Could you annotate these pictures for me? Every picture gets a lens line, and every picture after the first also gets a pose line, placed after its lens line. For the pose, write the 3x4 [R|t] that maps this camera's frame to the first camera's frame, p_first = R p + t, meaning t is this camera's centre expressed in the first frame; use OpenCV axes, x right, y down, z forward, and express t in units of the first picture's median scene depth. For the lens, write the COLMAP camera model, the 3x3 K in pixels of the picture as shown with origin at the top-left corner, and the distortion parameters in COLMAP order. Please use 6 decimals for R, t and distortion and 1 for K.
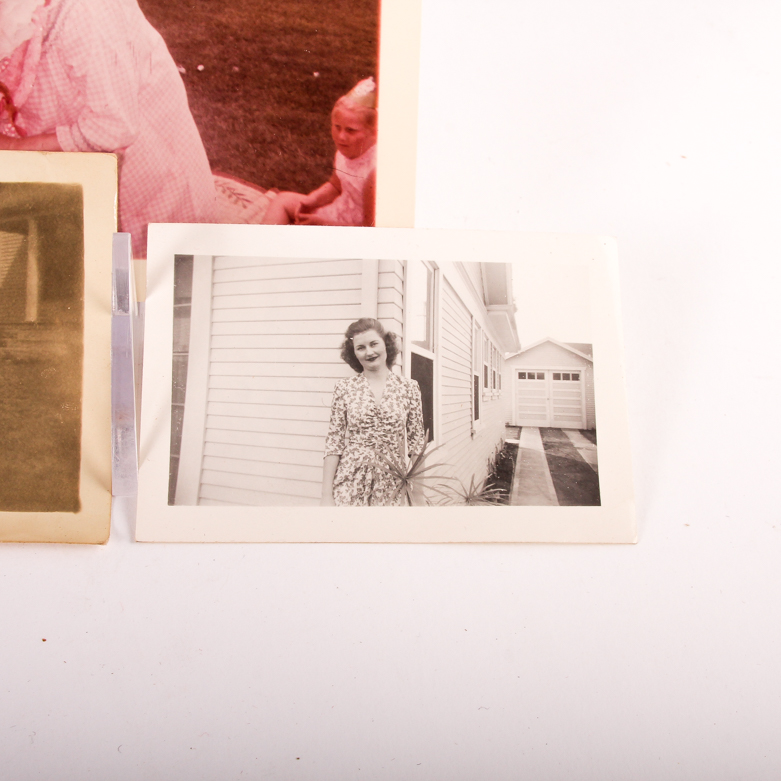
lens RADIAL K [[1500.6, 0, 409.9], [0, 1500.6, 391.8], [0, 0, 1]] dist [-0.118550, 0.184965]
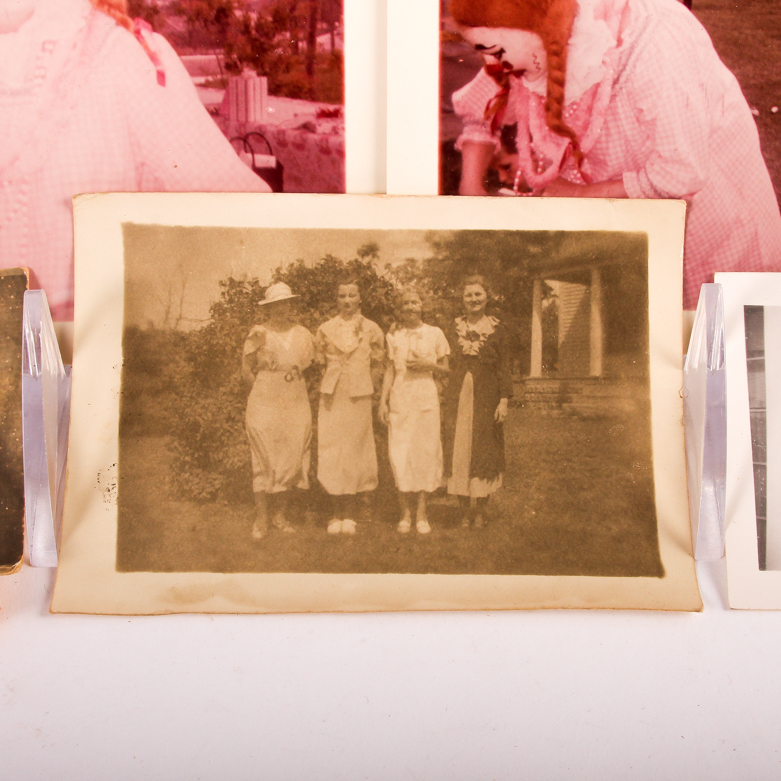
lens RADIAL K [[1500.6, 0, 409.9], [0, 1500.6, 391.8], [0, 0, 1]] dist [-0.118550, 0.184965]
pose [[0.991782, -0.002126, -0.127919, -0.250530], [-0.001065, 0.999690, -0.024871, -0.013052], [0.127933, 0.024803, 0.991473, 0.032126]]
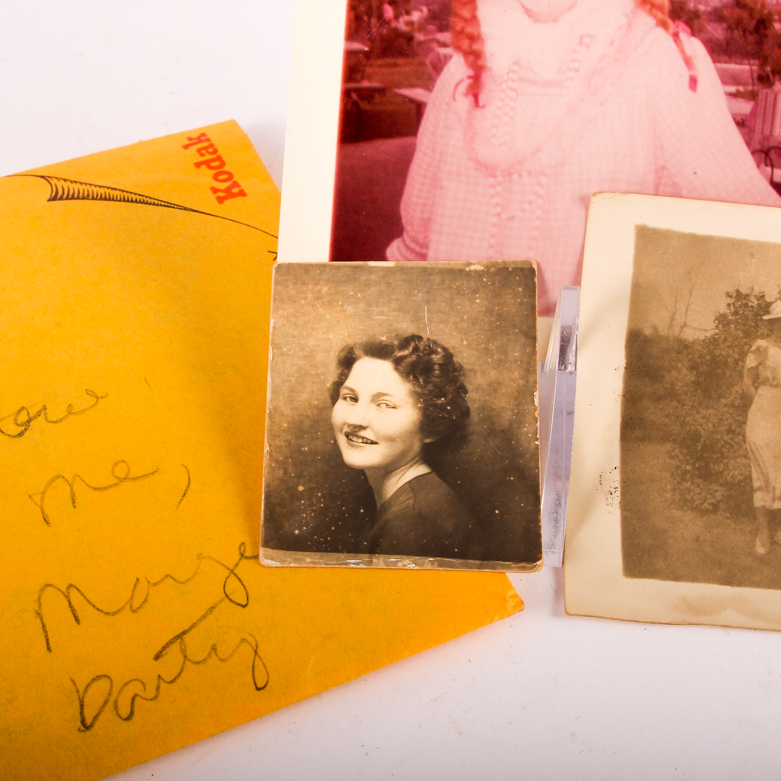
lens RADIAL K [[1500.6, 0, 409.9], [0, 1500.6, 391.8], [0, 0, 1]] dist [-0.118550, 0.184965]
pose [[0.988810, 0.084235, -0.123123, -0.573360], [-0.086503, 0.996164, -0.013178, -0.014250], [0.121541, 0.023681, 0.992304, -0.002630]]
